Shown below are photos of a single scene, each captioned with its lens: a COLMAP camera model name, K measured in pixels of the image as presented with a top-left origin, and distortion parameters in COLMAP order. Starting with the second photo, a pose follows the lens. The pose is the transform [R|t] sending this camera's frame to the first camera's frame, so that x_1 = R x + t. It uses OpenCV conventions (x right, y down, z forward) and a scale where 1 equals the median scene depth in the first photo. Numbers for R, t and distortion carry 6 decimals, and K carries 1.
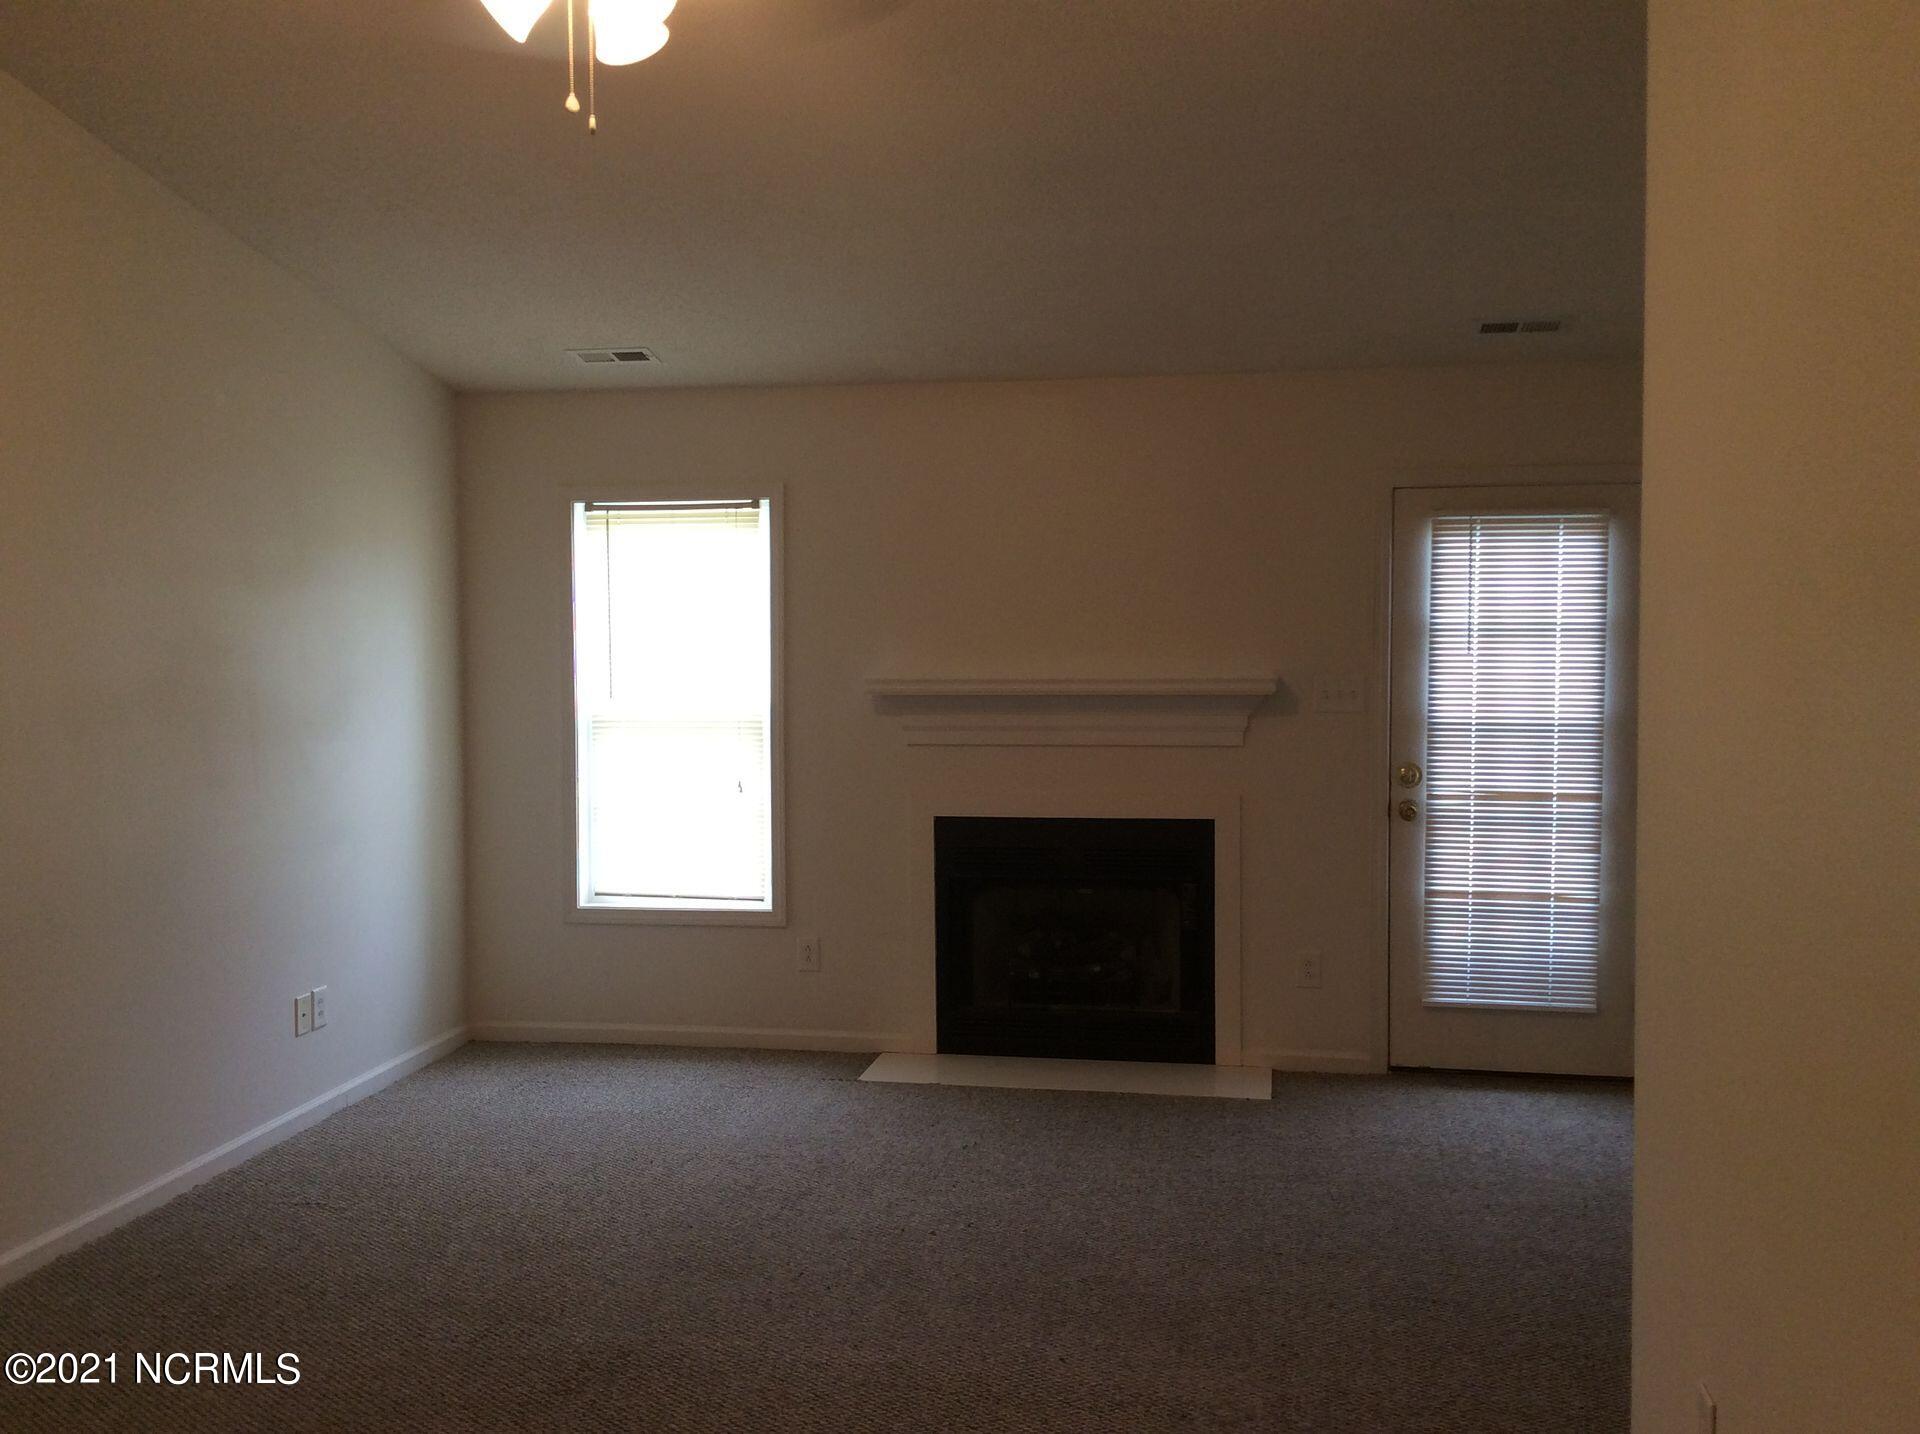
lens RADIAL K [[1836.3, 0, 960.0], [0, 1836.3, 717.0], [0, 0, 1]] dist [0.143711, -0.157192]
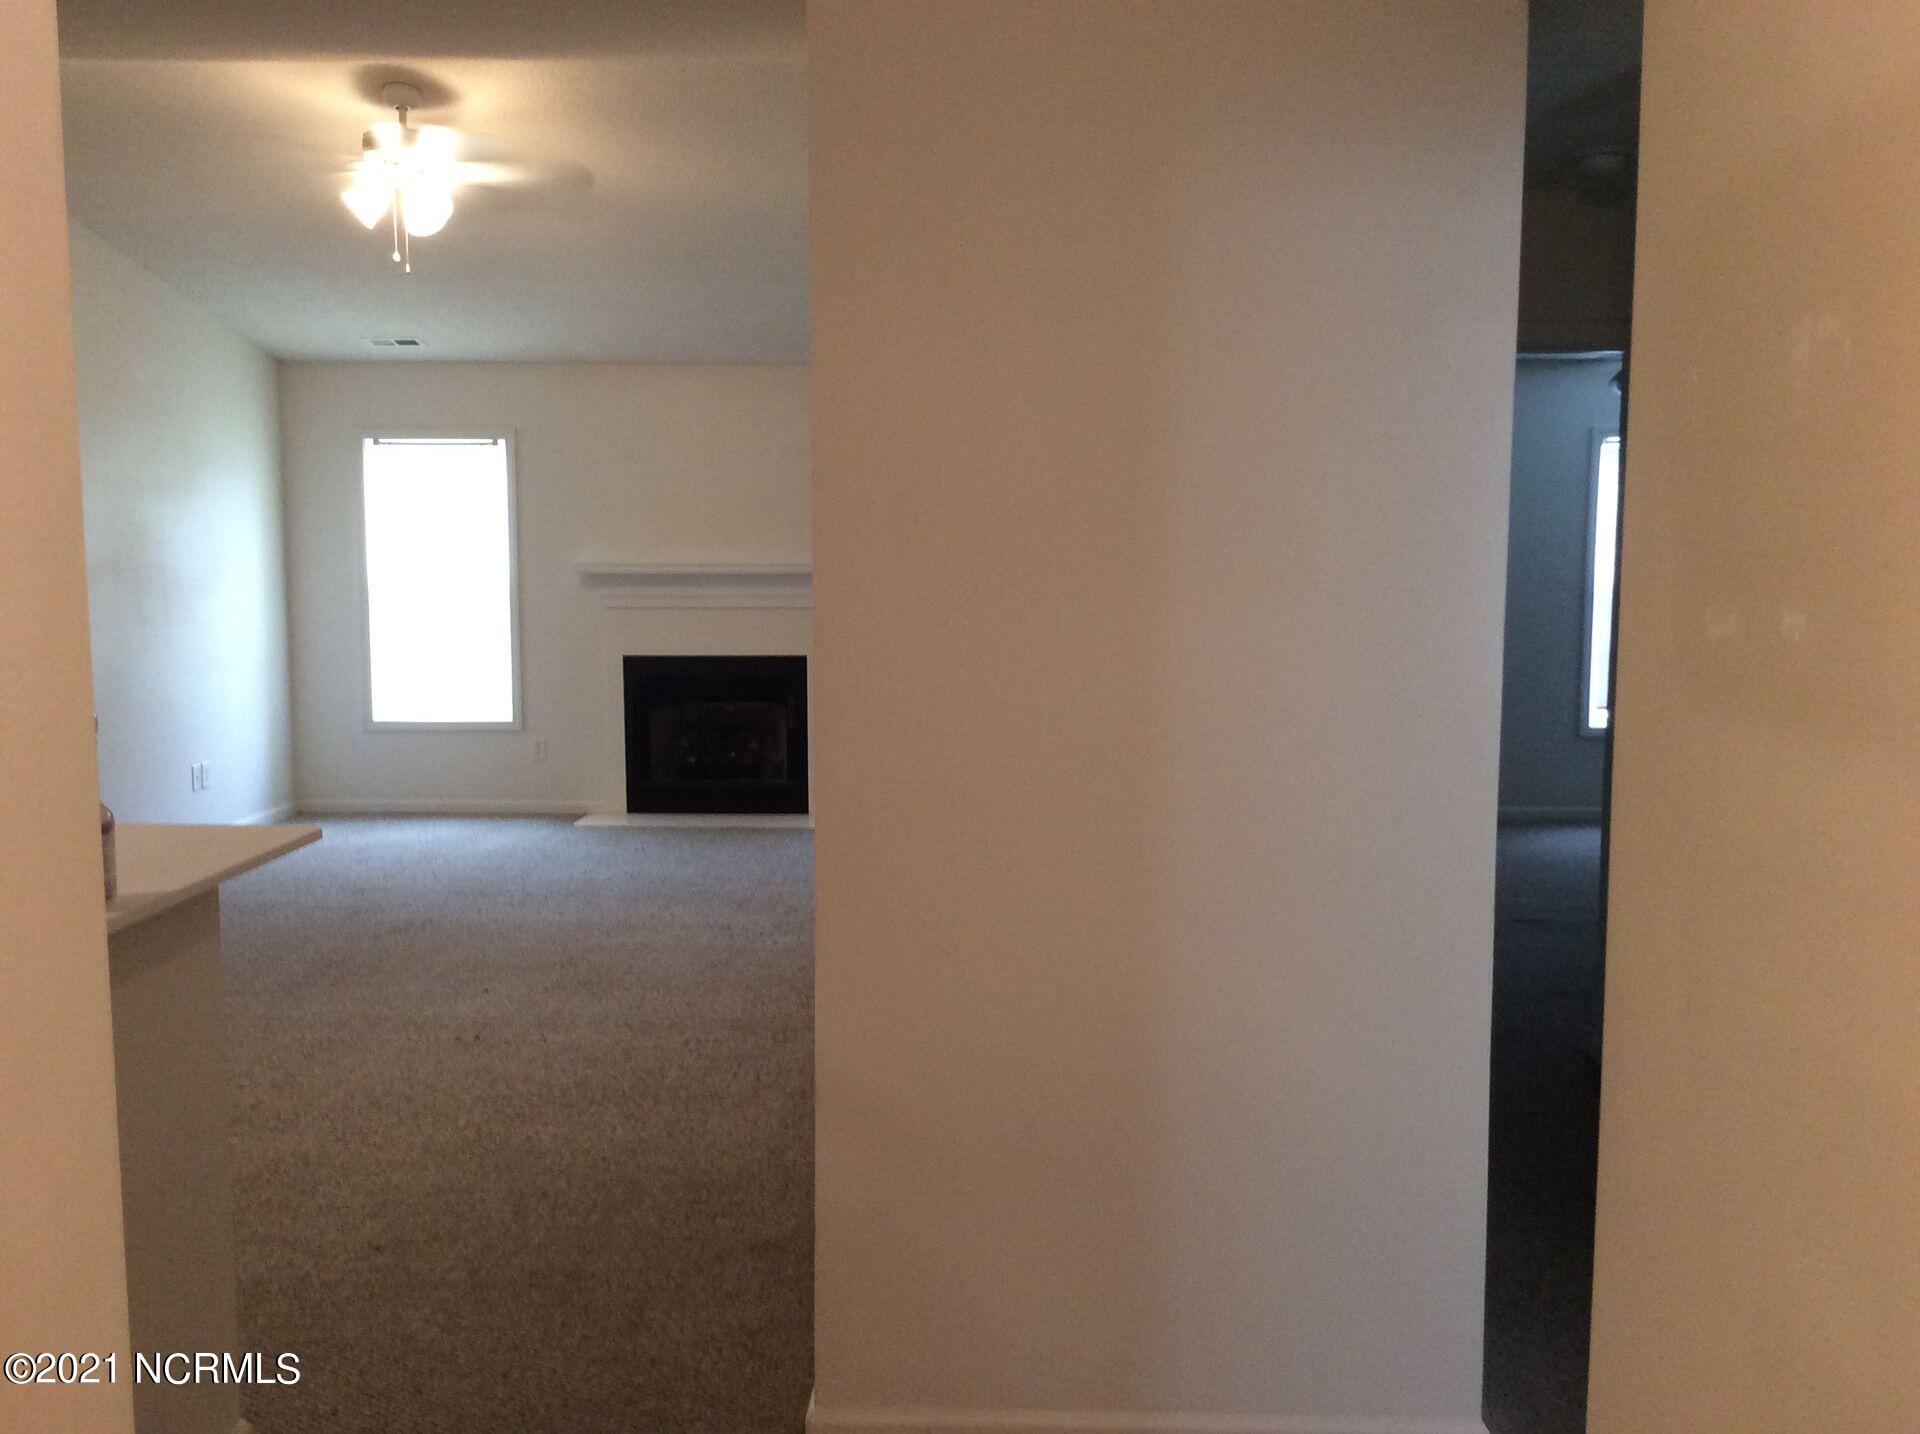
lens RADIAL K [[1836.3, 0, 960.0], [0, 1836.3, 717.0], [0, 0, 1]] dist [0.143711, -0.157192]
pose [[0.990948, -0.007311, 0.134048, 0.059699], [0.000133, 0.998569, 0.053485, 0.024931], [-0.134247, -0.052983, 0.989531, -0.561746]]
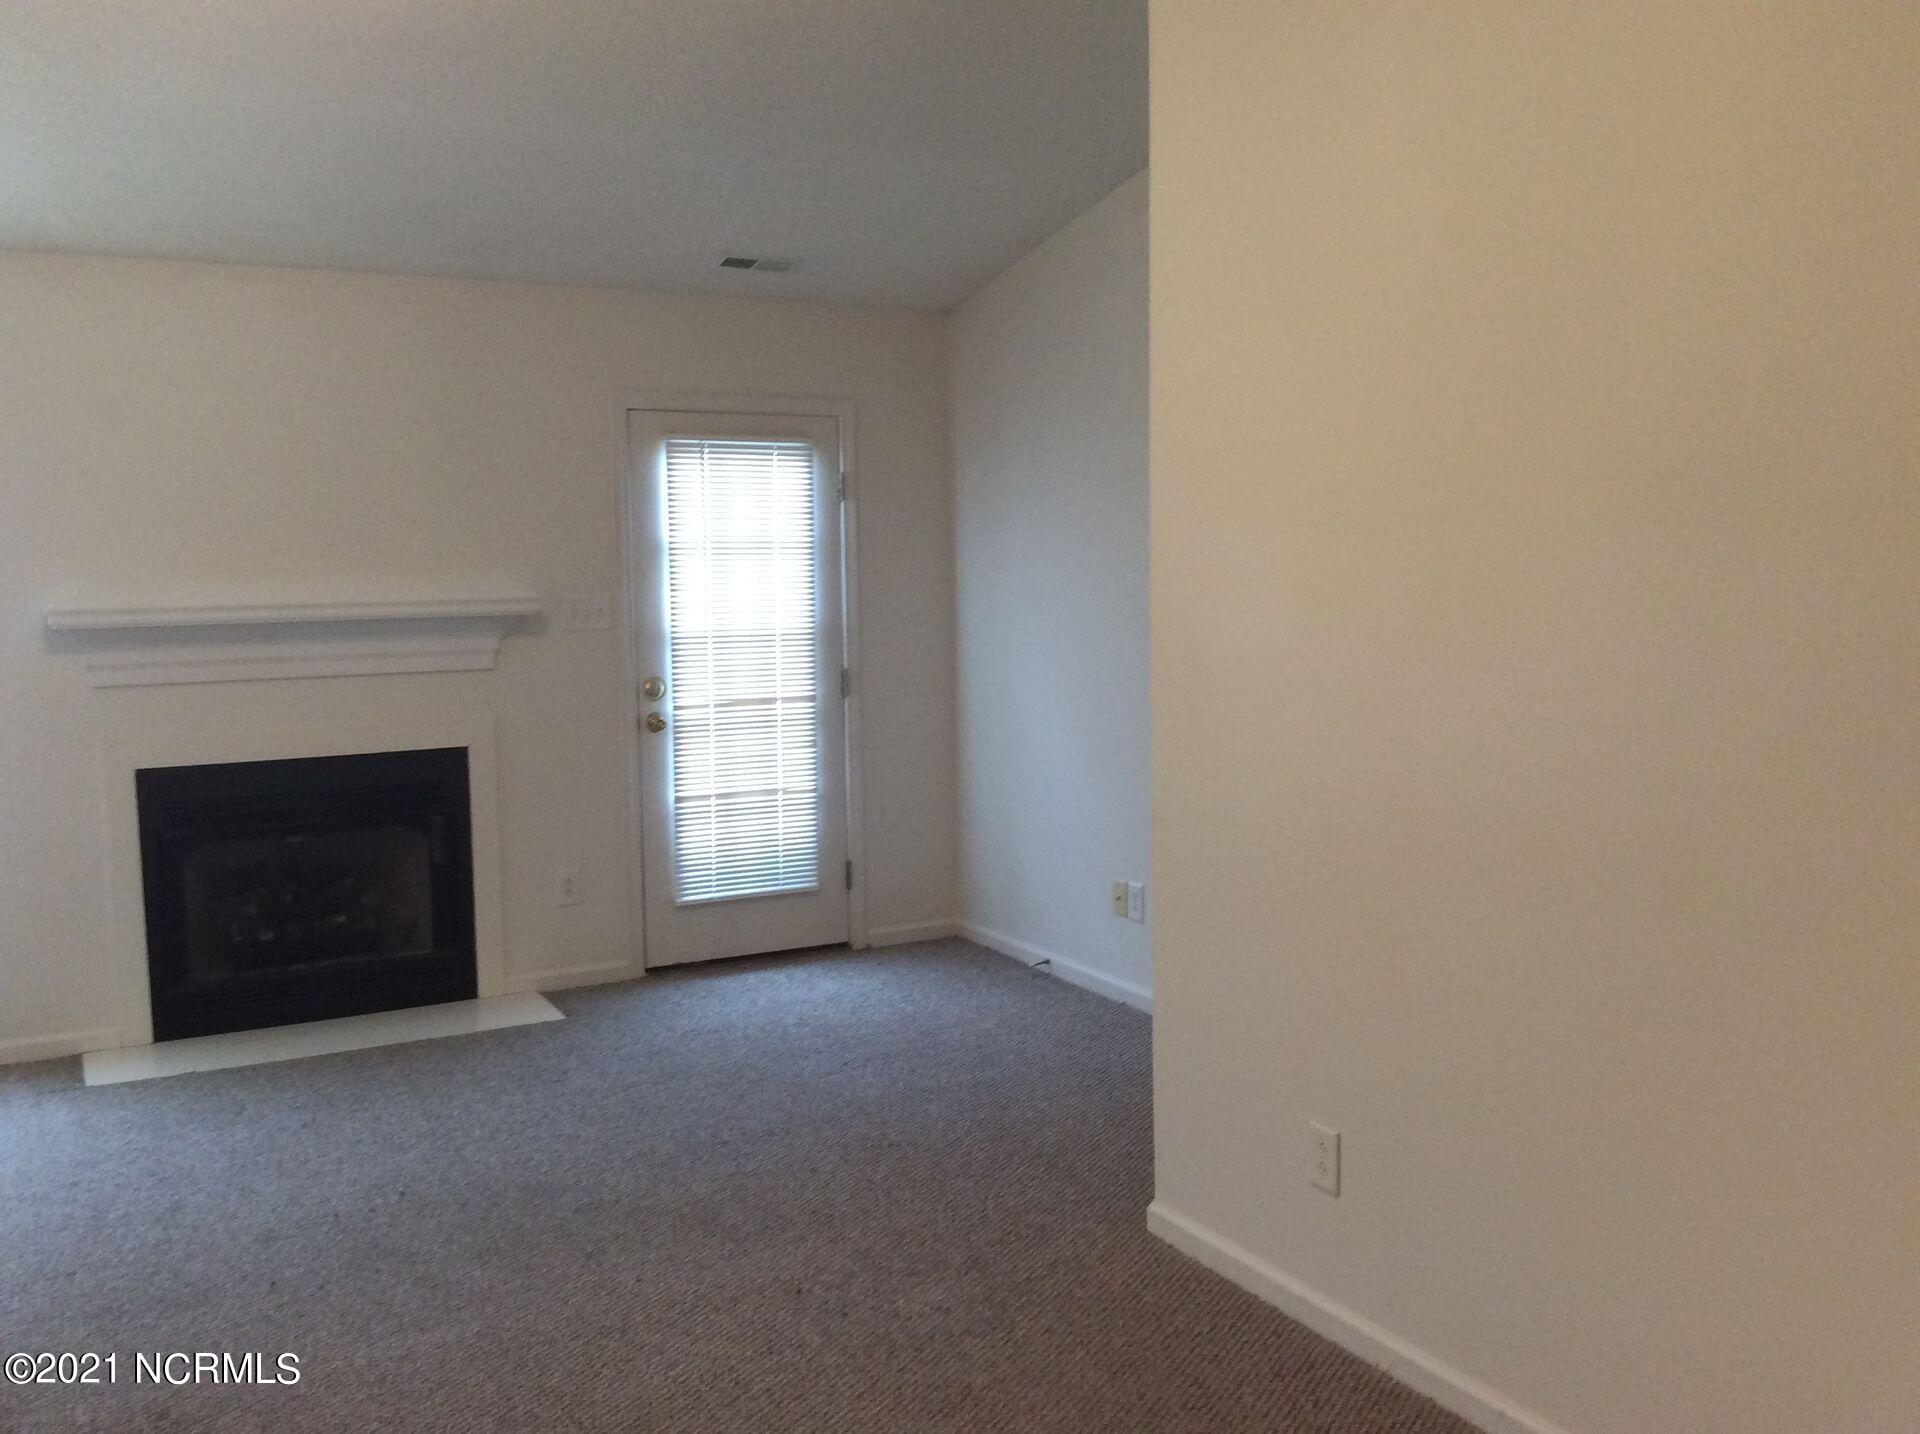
lens RADIAL K [[1836.3, 0, 960.0], [0, 1836.3, 717.0], [0, 0, 1]] dist [0.143711, -0.157192]
pose [[0.775410, -0.065380, 0.628065, -0.278386], [0.044652, 0.997813, 0.048741, 0.004518], [-0.629878, -0.009750, 0.776633, 0.086613]]
